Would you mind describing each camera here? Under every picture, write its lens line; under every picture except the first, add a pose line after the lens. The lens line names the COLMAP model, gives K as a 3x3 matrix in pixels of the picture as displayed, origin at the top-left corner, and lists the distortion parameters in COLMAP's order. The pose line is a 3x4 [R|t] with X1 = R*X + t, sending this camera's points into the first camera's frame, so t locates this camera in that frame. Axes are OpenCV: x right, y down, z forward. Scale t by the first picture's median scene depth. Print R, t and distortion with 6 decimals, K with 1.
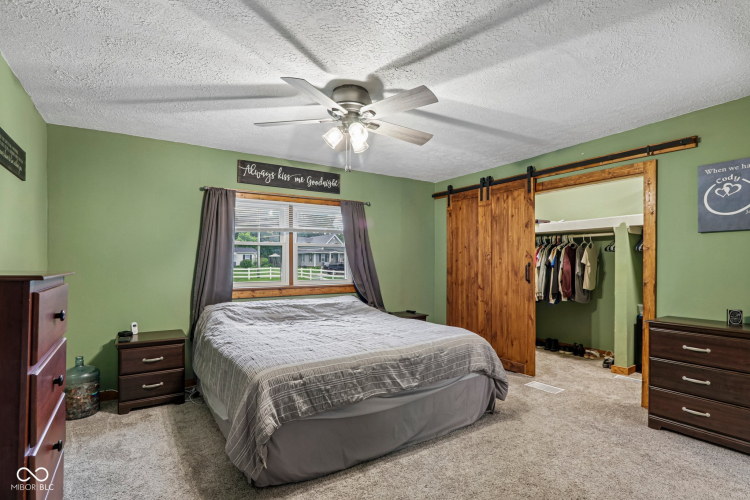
lens RADIAL K [[372.3, 0, 375.3], [0, 372.3, 253.6], [0, 0, 1]] dist [-0.015707, -0.001225]
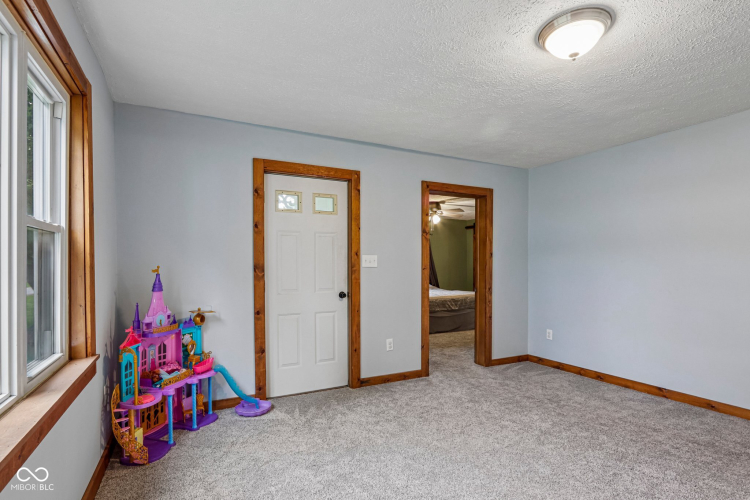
lens RADIAL K [[372.3, 0, 374.3], [0, 372.3, 255.2], [0, 0, 1]] dist [-0.015707, -0.001225]
pose [[0.994348, -0.006694, -0.105958, -0.209471], [0.007067, 0.999970, 0.003139, -0.054620], [0.105934, -0.003870, 0.994366, -1.820865]]
